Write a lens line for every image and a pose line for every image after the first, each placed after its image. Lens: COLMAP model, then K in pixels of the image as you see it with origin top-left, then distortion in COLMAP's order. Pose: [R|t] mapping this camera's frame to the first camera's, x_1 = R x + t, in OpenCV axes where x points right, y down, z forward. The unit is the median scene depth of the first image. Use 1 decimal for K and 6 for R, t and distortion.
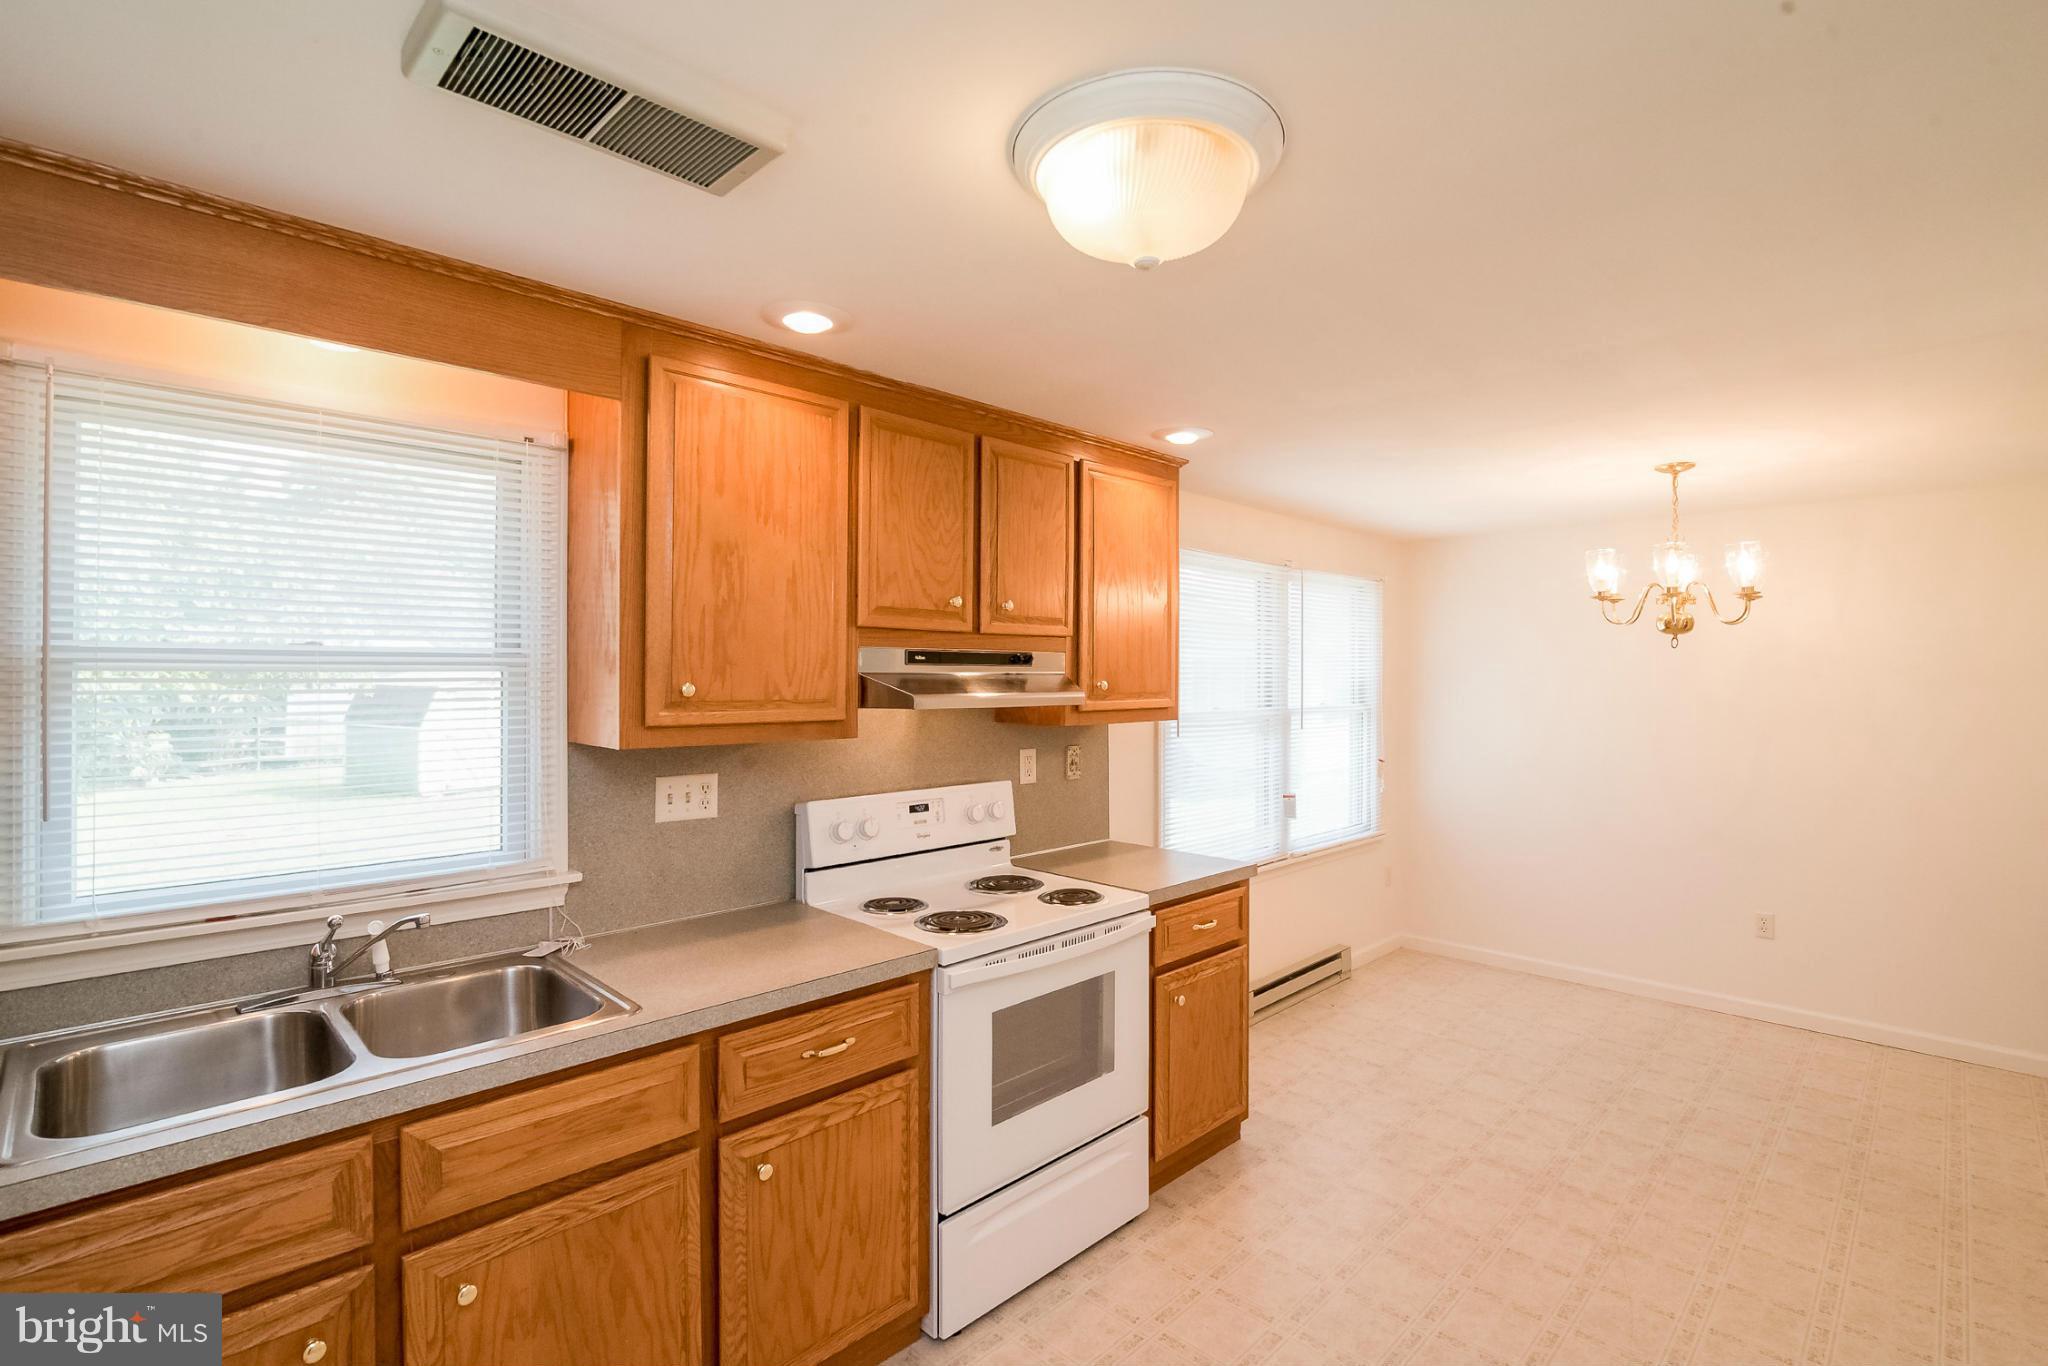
lens RADIAL K [[946.9, 0, 1050.1], [0, 946.9, 667.8], [0, 0, 1]] dist [-0.017973, -0.000670]
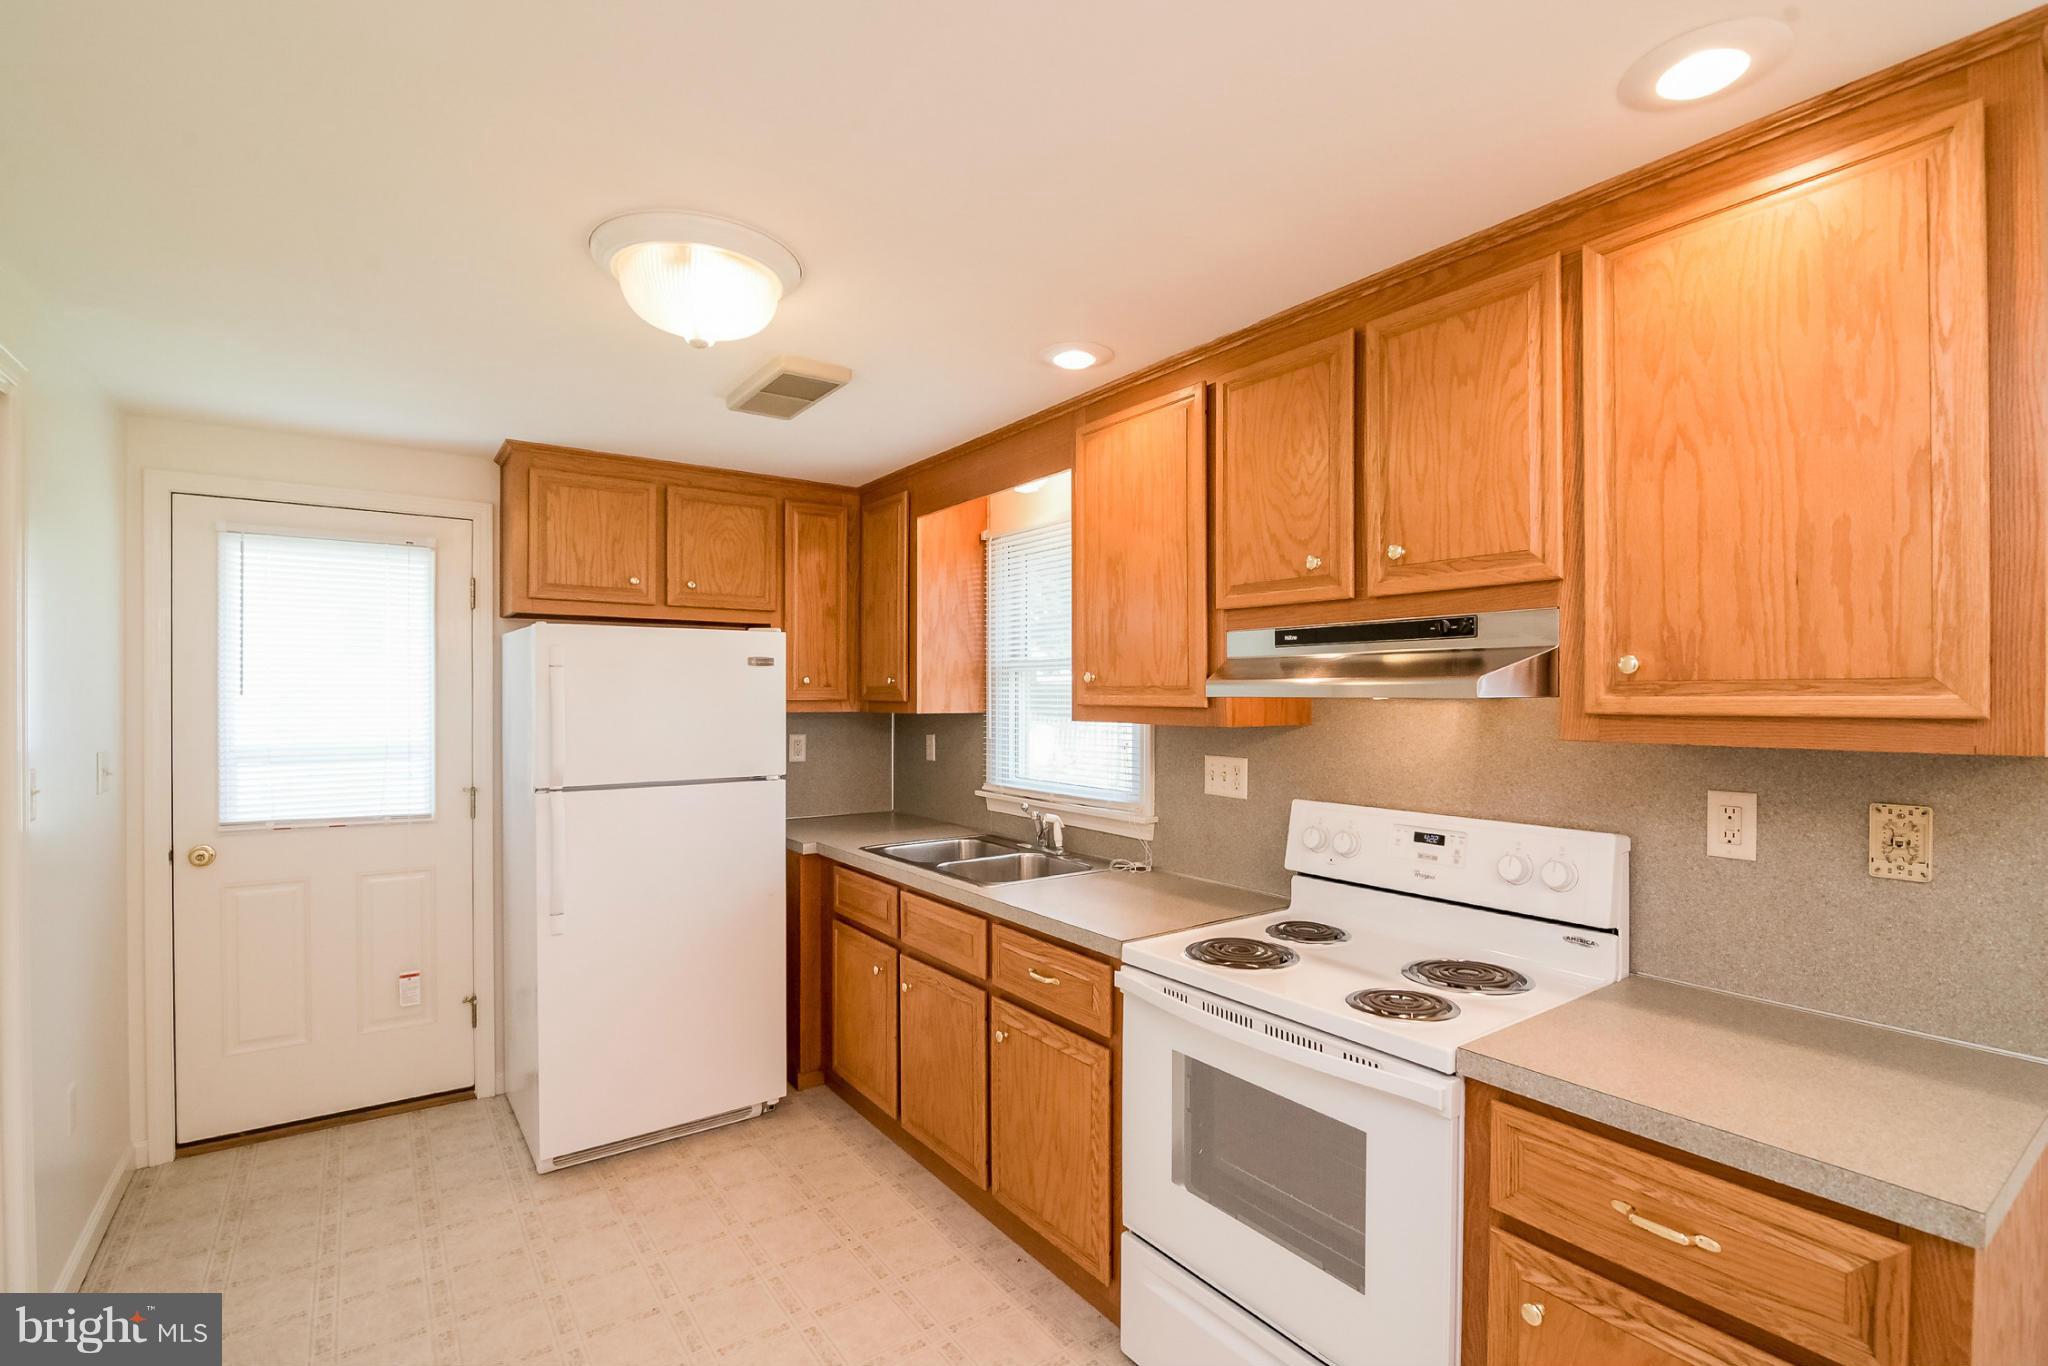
lens RADIAL K [[946.9, 0, 1020.5], [0, 946.9, 698.1], [0, 0, 1]] dist [-0.017973, -0.000670]
pose [[-0.187082, 0.001489, -0.982343, 0.744285], [0.005998, 0.999982, 0.000373, 0.041809], [0.982326, -0.005822, -0.187088, 0.949001]]
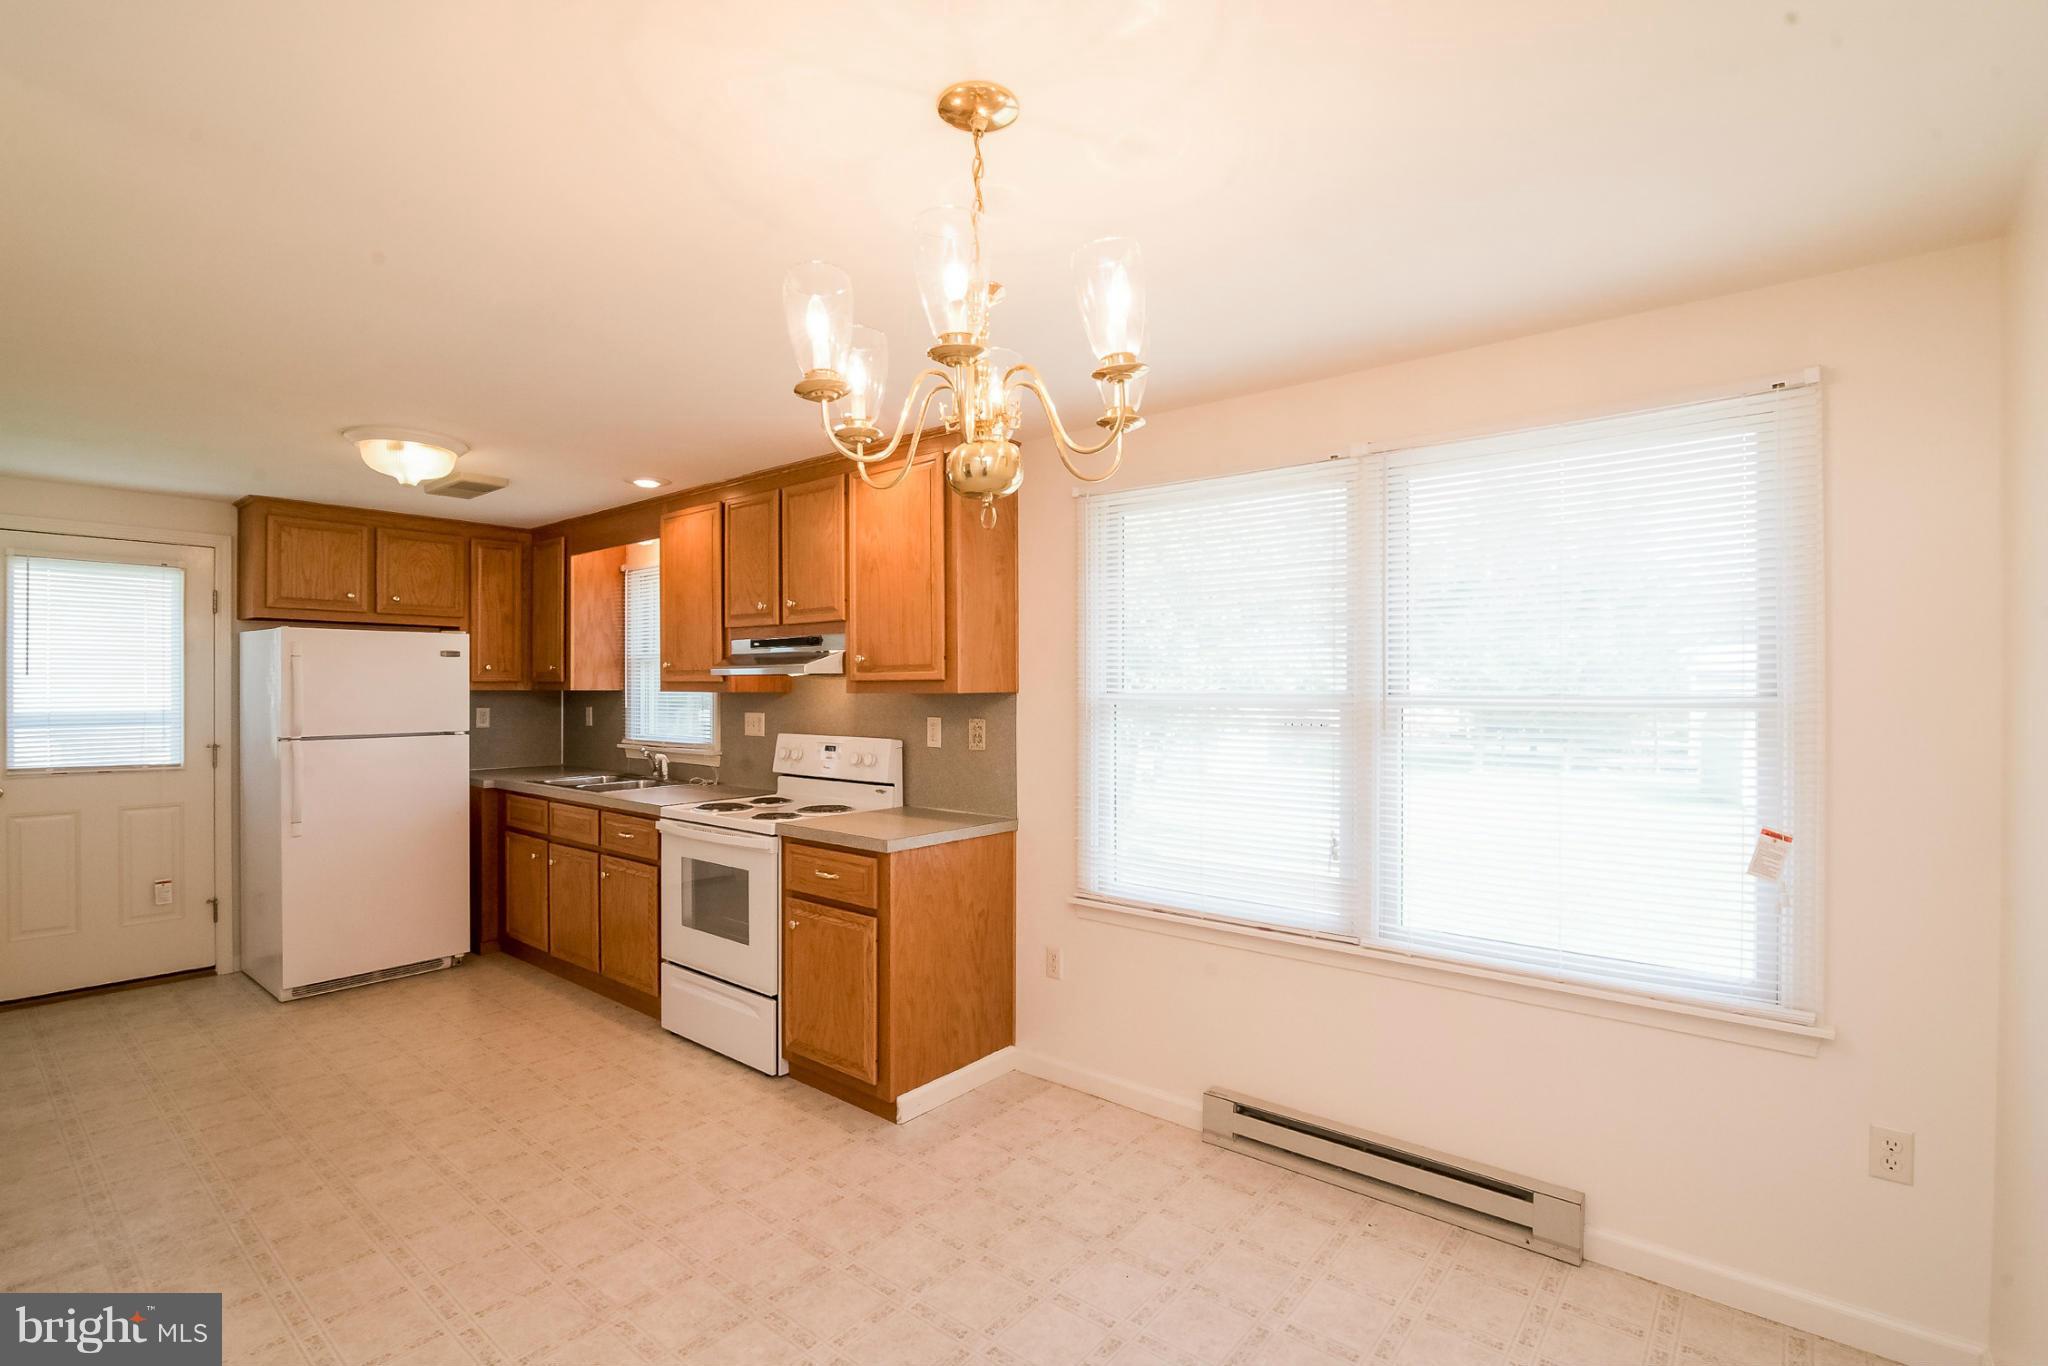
lens RADIAL K [[946.9, 0, 1027.2], [0, 946.9, 687.3], [0, 0, 1]] dist [-0.017973, -0.000670]
pose [[0.080036, -0.001892, -0.996790, 1.516025], [0.007682, 0.999970, -0.001281, 0.068737], [0.996762, -0.007555, 0.080048, 1.362078]]
